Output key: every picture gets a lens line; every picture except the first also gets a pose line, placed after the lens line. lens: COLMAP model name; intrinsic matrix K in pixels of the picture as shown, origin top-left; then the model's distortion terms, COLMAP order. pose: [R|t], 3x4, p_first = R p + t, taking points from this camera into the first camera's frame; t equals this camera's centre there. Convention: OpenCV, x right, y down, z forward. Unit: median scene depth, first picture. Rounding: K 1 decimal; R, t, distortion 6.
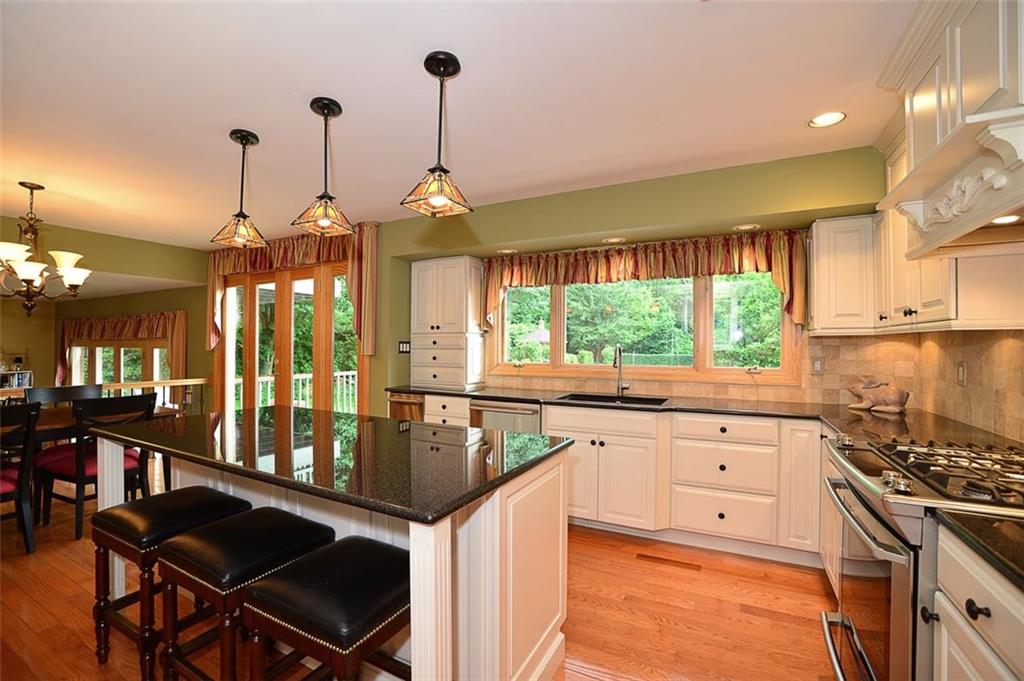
lens RADIAL K [[439.9, 0, 515.0], [0, 439.9, 343.1], [0, 0, 1]] dist [-0.000279, 0.000020]
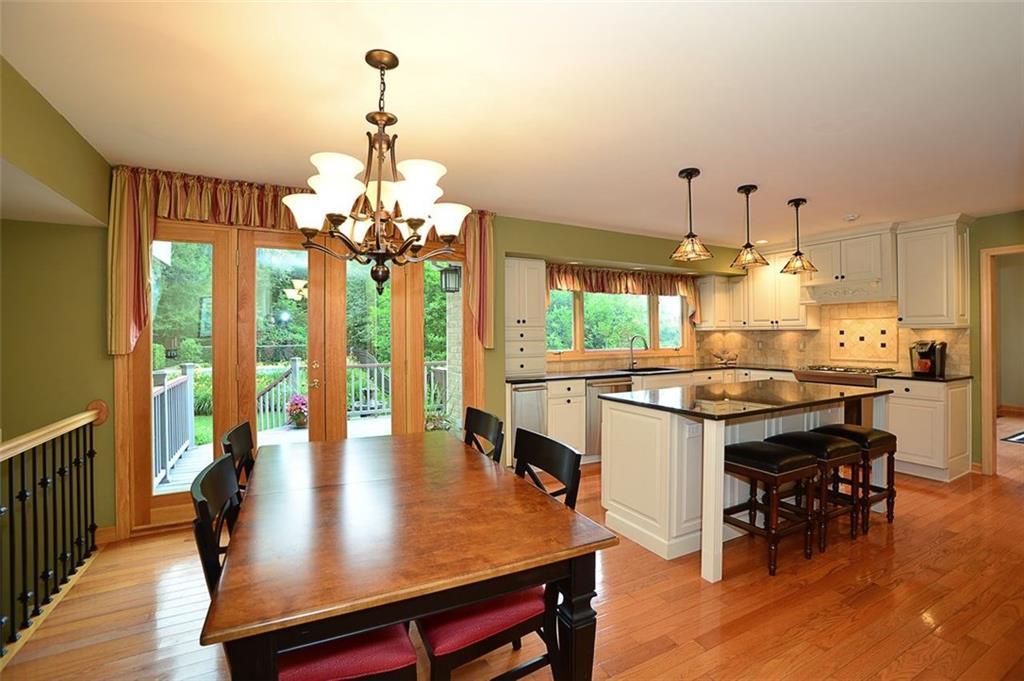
lens RADIAL K [[439.9, 0, 513.0], [0, 439.9, 335.5], [0, 0, 1]] dist [-0.000279, 0.000020]
pose [[0.585582, -0.010115, 0.810550, -1.152936], [0.005749, 0.999949, 0.008325, -0.010648], [-0.810593, -0.000215, 0.585610, 0.401088]]
